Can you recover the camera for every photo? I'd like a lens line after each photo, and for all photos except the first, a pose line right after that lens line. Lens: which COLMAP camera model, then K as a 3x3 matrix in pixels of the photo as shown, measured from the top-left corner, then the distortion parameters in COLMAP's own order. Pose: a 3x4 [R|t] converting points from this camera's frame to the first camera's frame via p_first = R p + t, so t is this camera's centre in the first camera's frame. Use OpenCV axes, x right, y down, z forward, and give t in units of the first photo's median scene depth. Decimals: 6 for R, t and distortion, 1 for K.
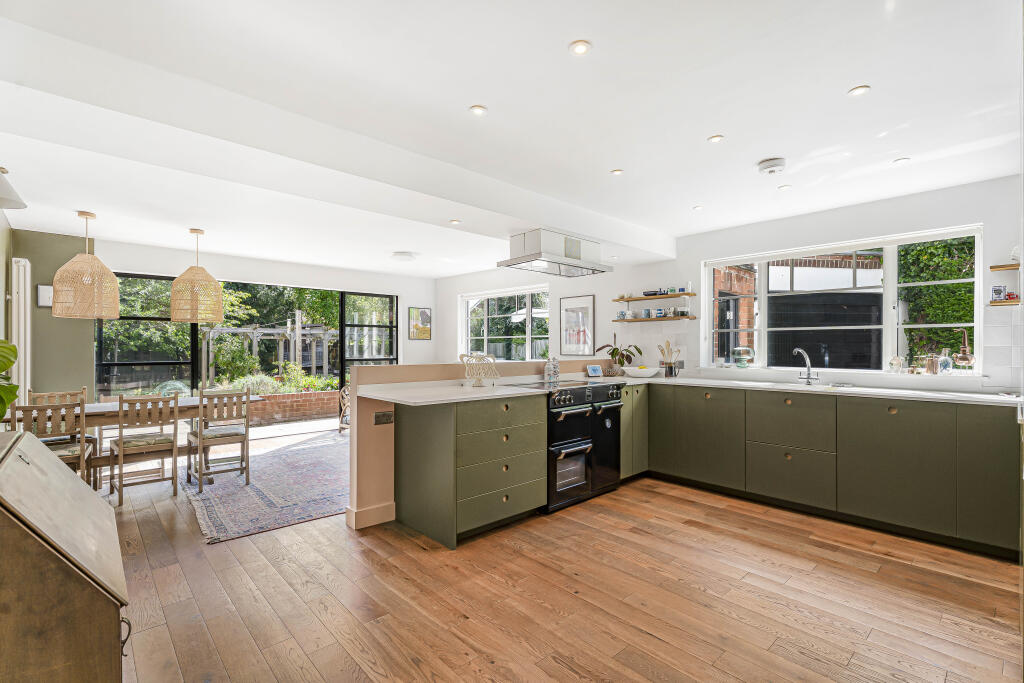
lens RADIAL K [[469.5, 0, 512.0], [0, 469.5, 341.5], [0, 0, 1]] dist [0.012331, 0.000156]
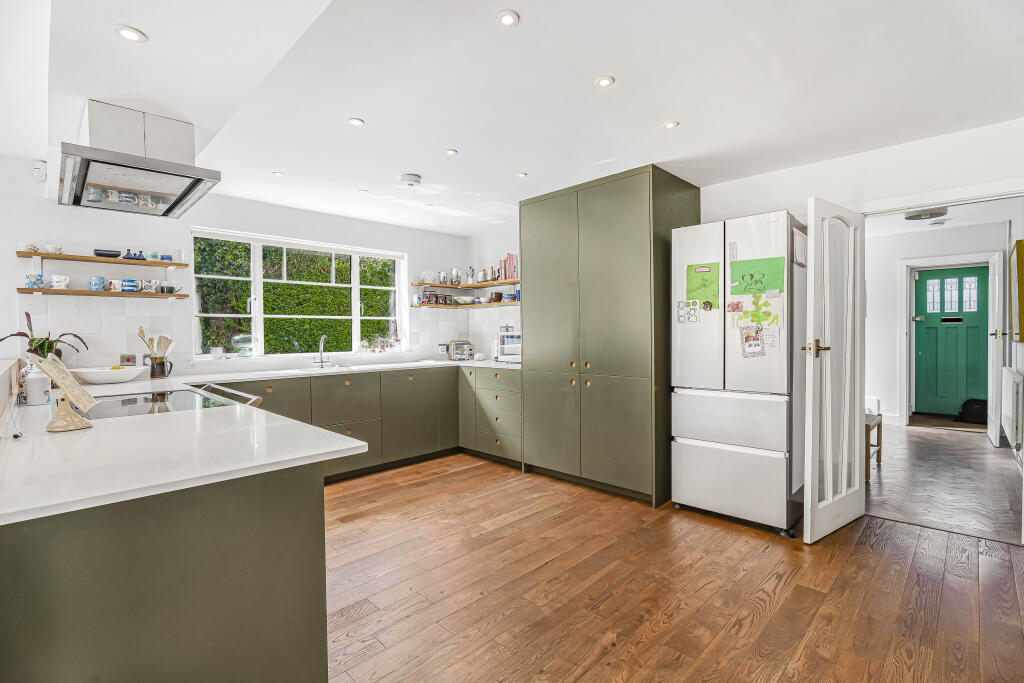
lens RADIAL K [[469.6, 0, 512.0], [0, 469.6, 341.5], [0, 0, 1]] dist [-0.003046, -0.000317]
pose [[-0.043061, -0.018755, 0.998896, -0.490211], [-0.001882, 0.999824, 0.018692, 0.008144], [-0.999071, -0.001076, -0.043089, 0.607905]]
